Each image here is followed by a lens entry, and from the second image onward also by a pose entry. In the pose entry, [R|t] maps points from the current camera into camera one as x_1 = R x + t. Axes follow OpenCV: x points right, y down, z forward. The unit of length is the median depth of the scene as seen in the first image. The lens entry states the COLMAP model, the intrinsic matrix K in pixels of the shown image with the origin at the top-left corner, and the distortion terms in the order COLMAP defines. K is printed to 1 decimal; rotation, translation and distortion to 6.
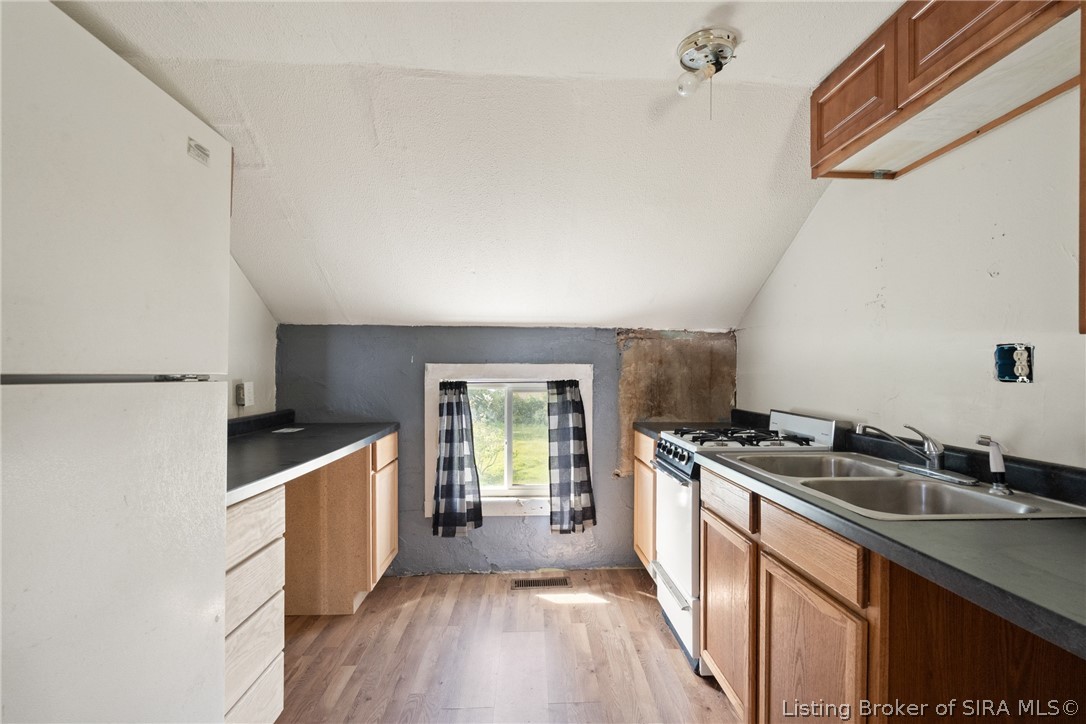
lens RADIAL K [[488.0, 0, 552.4], [0, 488.0, 374.0], [0, 0, 1]] dist [-0.004965, 0.000650]
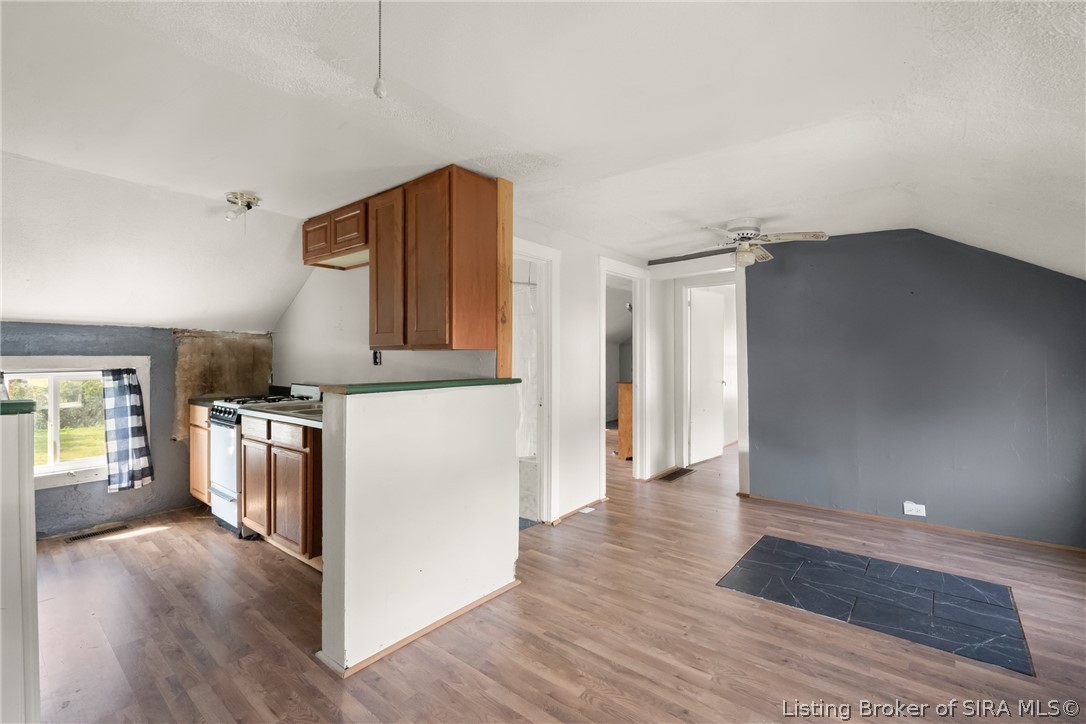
lens RADIAL K [[488.0, 0, 552.4], [0, 488.0, 356.2], [0, 0, 1]] dist [-0.004965, 0.000650]
pose [[0.669331, -0.002697, 0.742959, -0.241826], [0.007092, 0.999971, -0.002759, -0.012301], [-0.742930, 0.007115, 0.669331, -0.975868]]
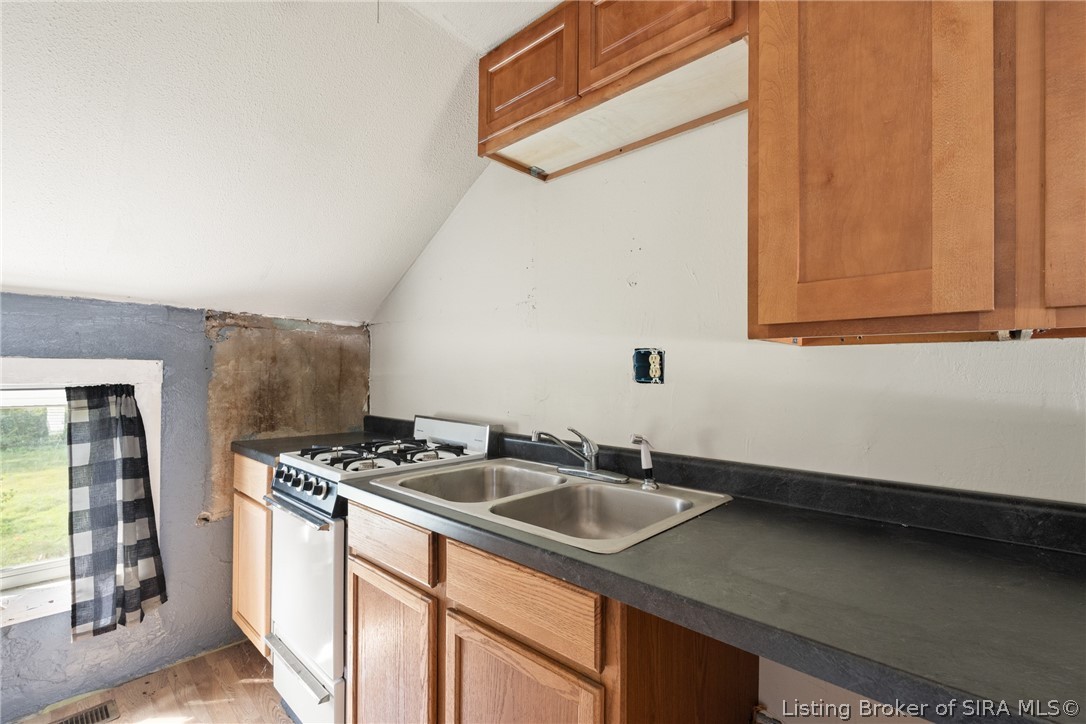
lens RADIAL K [[488.0, 0, 540.5], [0, 488.0, 368.9], [0, 0, 1]] dist [-0.004965, 0.000650]
pose [[0.730506, 0.007052, 0.682870, 0.010268], [-0.000096, 0.999948, -0.010224, -0.002868], [-0.682907, 0.007403, 0.730468, 0.245603]]
